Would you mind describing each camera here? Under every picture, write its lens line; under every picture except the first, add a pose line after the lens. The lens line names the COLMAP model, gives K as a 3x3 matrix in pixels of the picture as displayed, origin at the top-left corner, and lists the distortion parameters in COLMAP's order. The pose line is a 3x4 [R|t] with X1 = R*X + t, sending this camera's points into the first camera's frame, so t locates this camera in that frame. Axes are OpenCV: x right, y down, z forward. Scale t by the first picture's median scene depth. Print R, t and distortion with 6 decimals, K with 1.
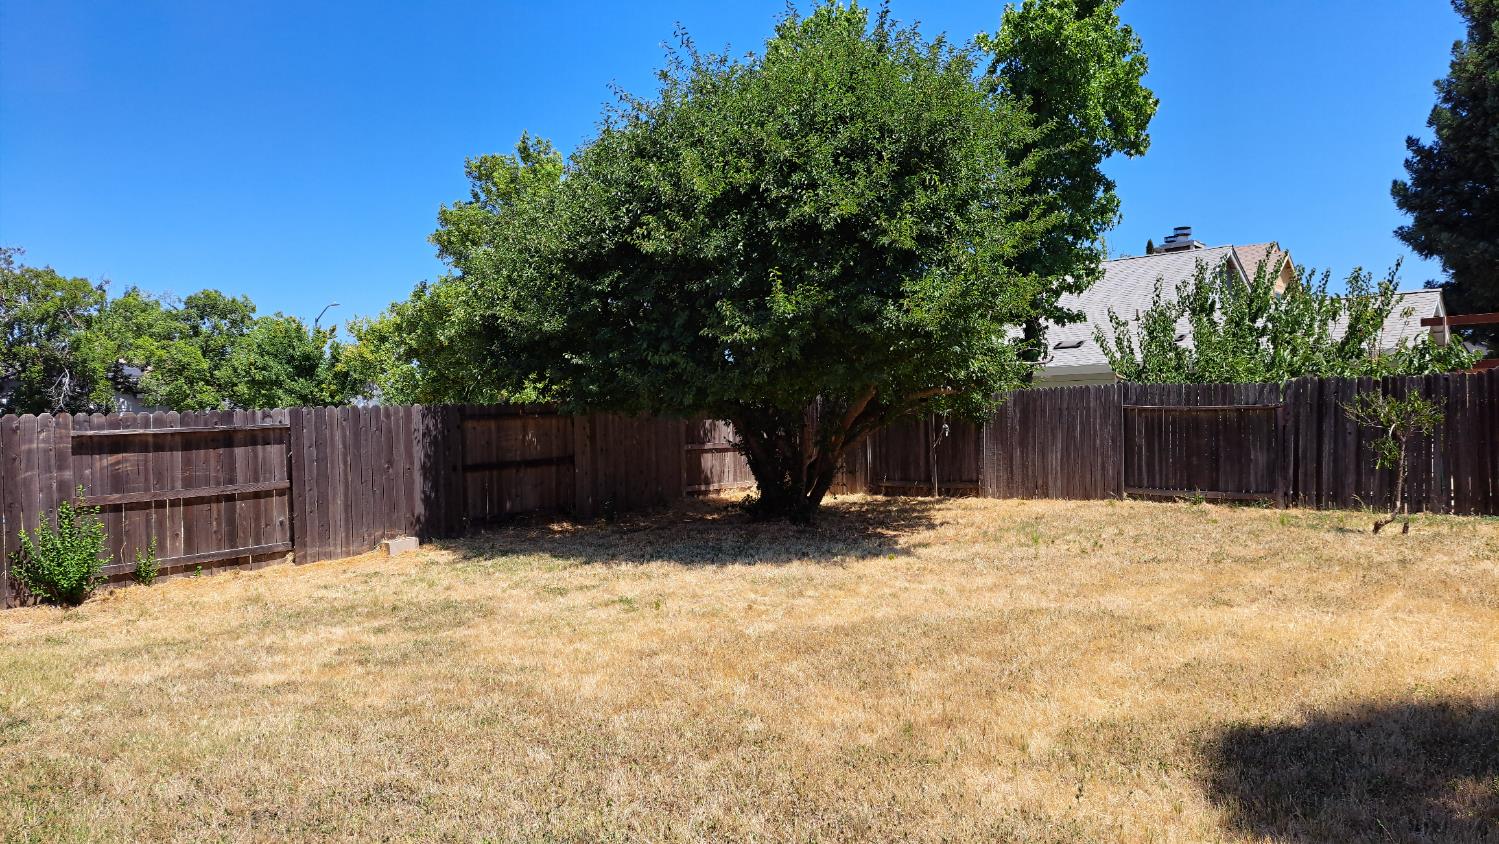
lens RADIAL K [[999.7, 0, 749.5], [0, 999.7, 422.0], [0, 0, 1]] dist [-0.000940, -0.026531]
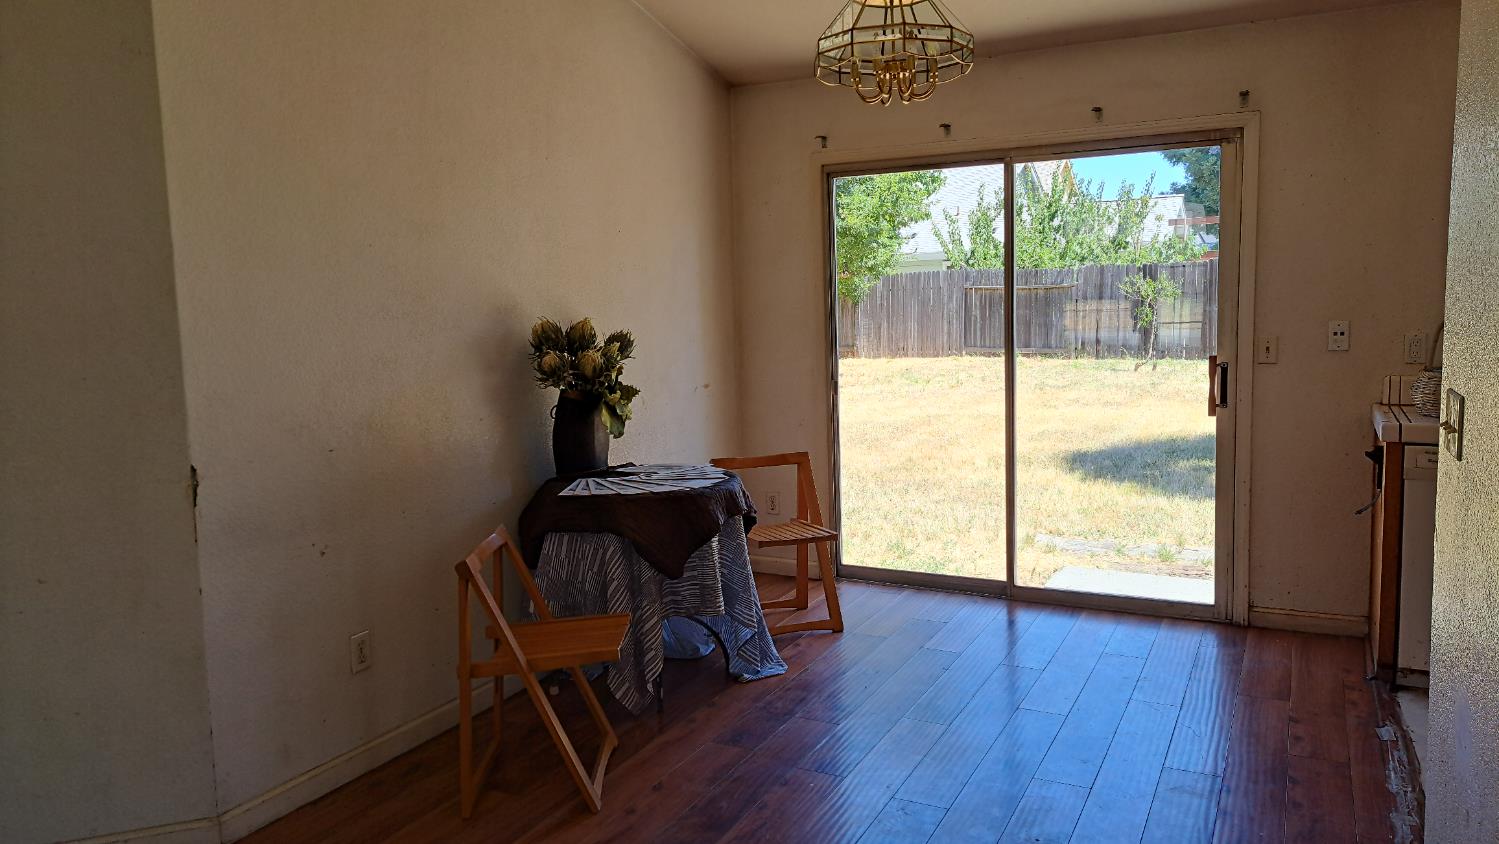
lens RADIAL K [[1078.7, 0, 749.5], [0, 1078.7, 422.0], [0, 0, 1]] dist [0.040220, -0.000120]
pose [[0.972891, -0.029606, 0.229362, -0.238857], [0.005483, 0.994446, 0.105103, 0.011224], [-0.231200, -0.100996, 0.967650, -0.345017]]
